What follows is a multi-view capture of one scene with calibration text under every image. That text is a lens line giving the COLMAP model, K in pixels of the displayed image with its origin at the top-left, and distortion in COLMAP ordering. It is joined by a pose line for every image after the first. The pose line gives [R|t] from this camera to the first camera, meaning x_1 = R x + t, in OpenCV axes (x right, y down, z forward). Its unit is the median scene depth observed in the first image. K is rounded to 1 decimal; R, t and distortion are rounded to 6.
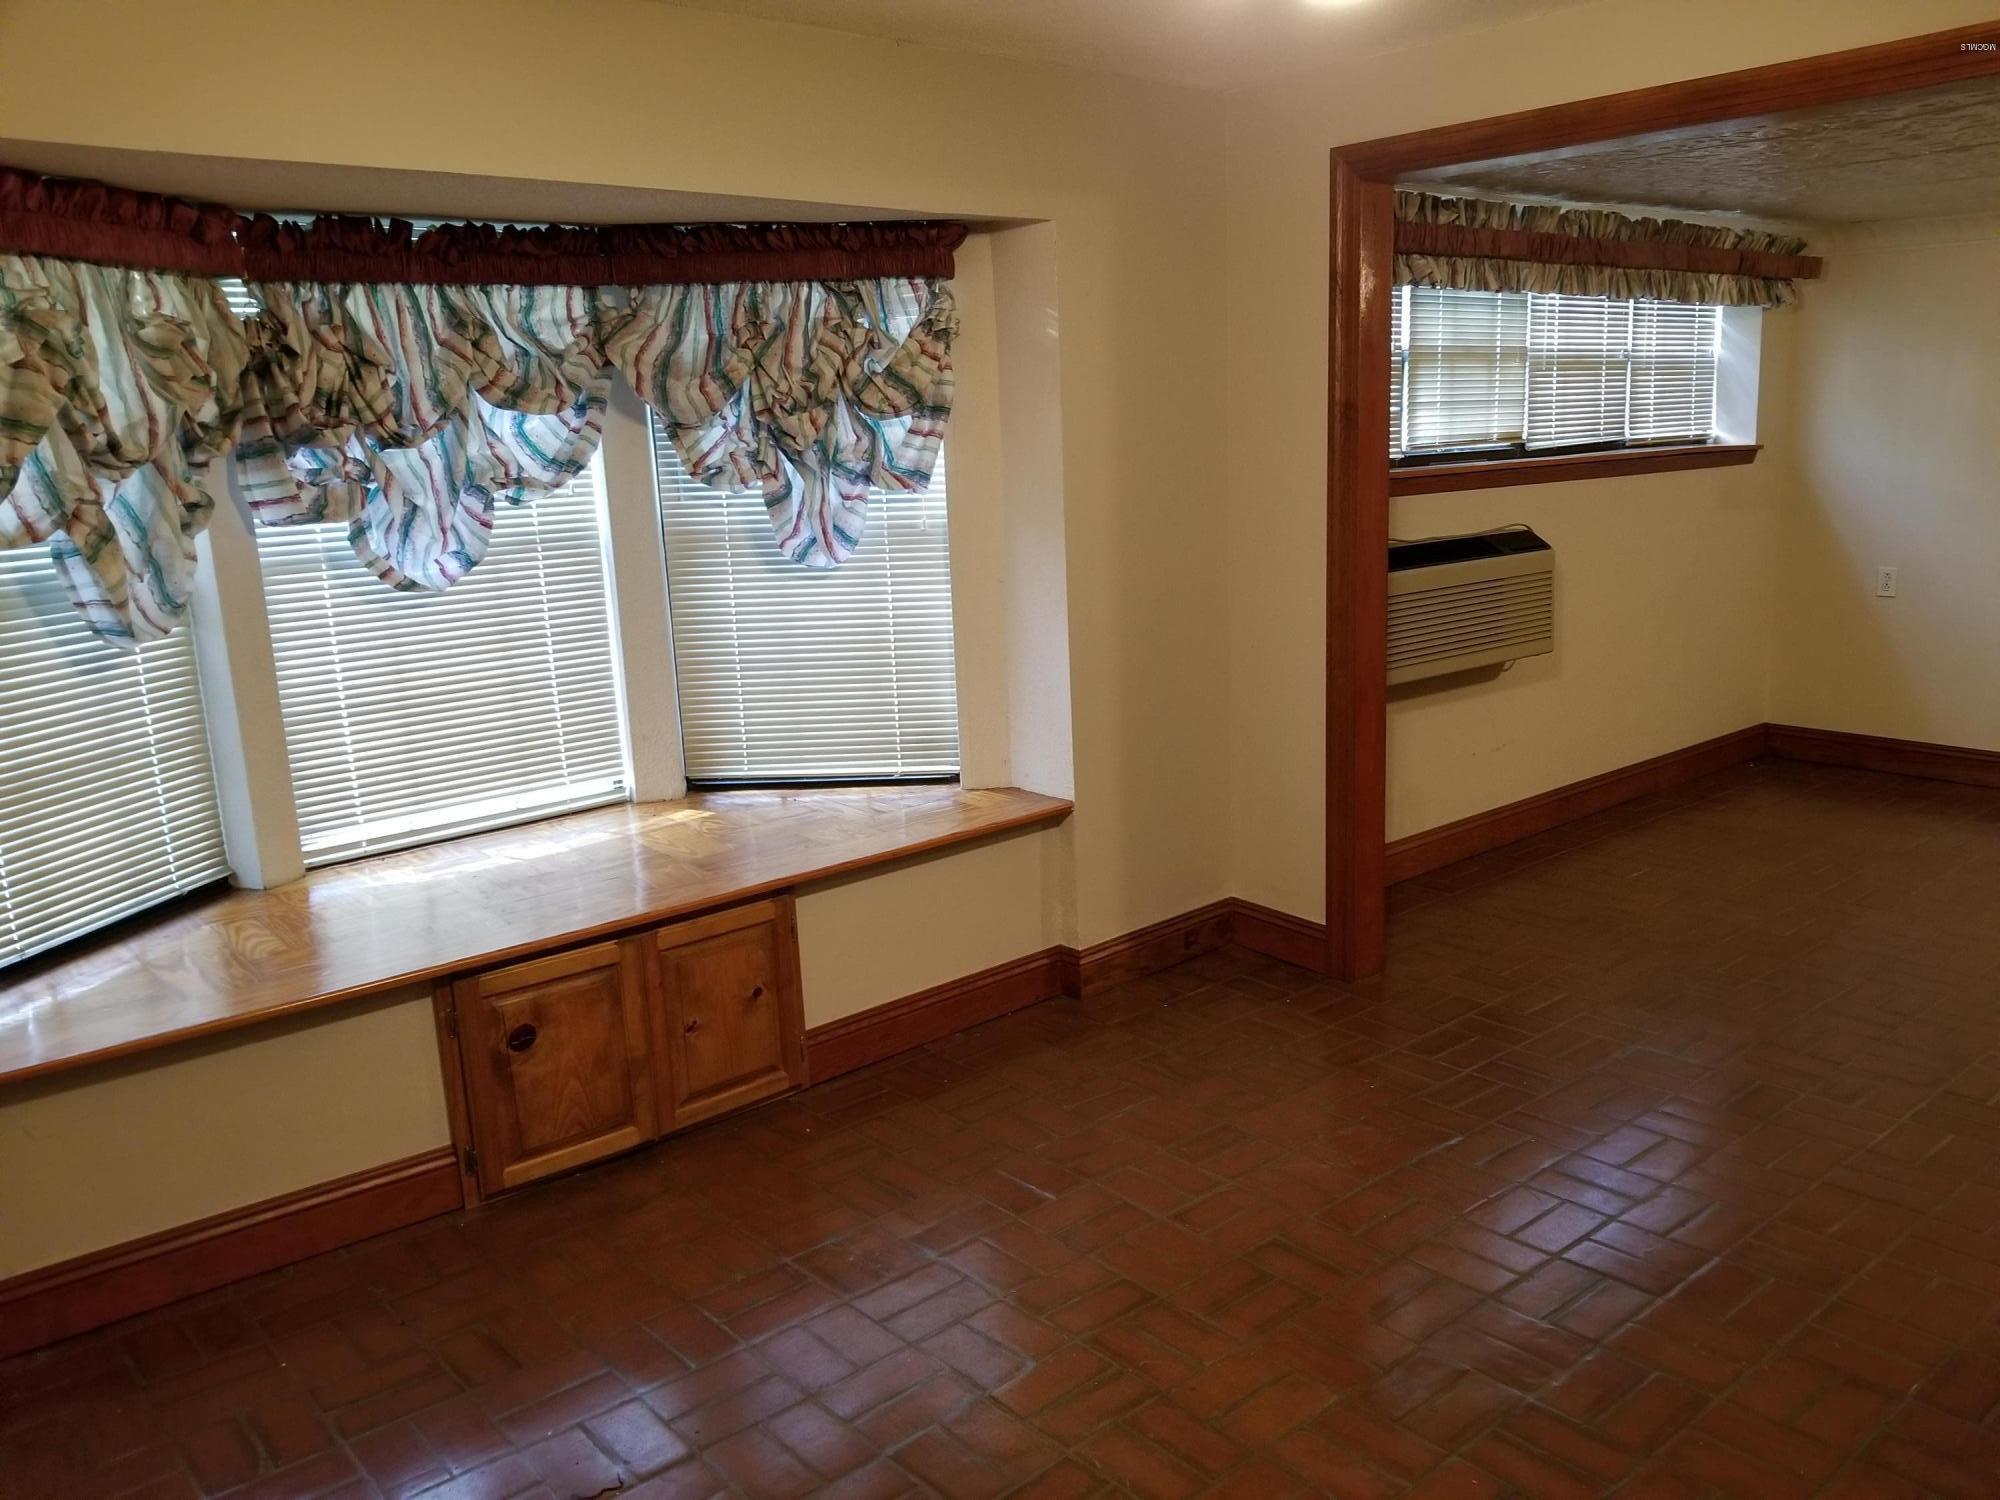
lens RADIAL K [[1565.1, 0, 1000.0], [0, 1565.1, 750.0], [0, 0, 1]] dist [0.066194, -0.099622]
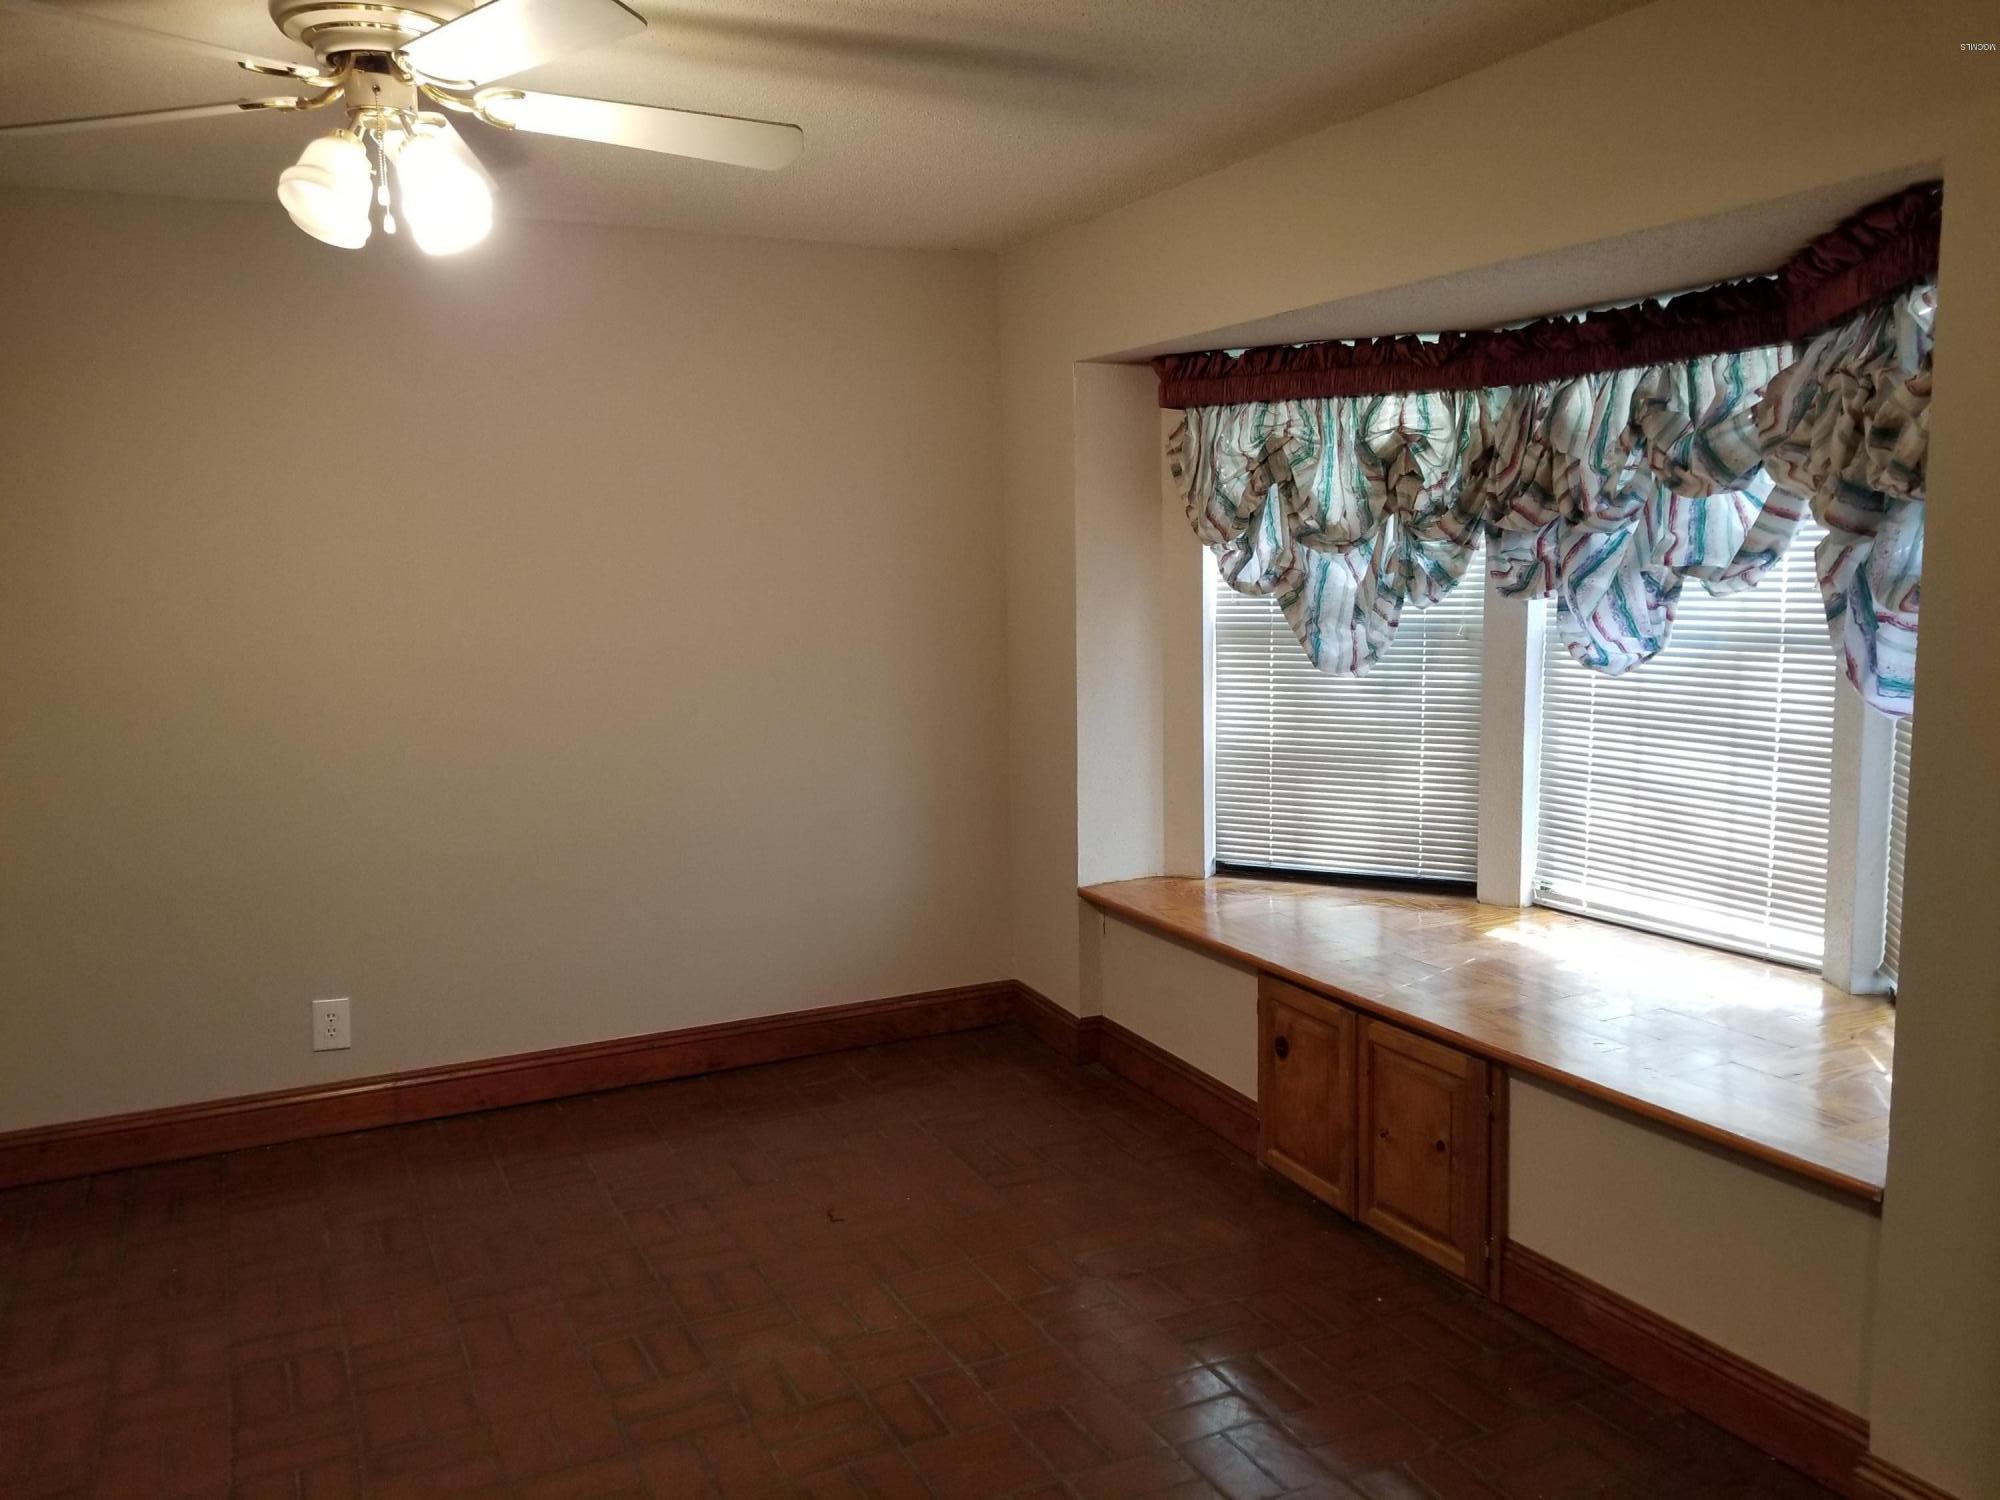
lens RADIAL K [[1565.1, 0, 1000.0], [0, 1565.1, 750.0], [0, 0, 1]] dist [0.066194, -0.099622]
pose [[-0.235298, 0.169315, -0.957062, 0.406561], [-0.168875, 0.962609, 0.211815, -0.118219], [0.957140, 0.211463, -0.197907, 0.495522]]
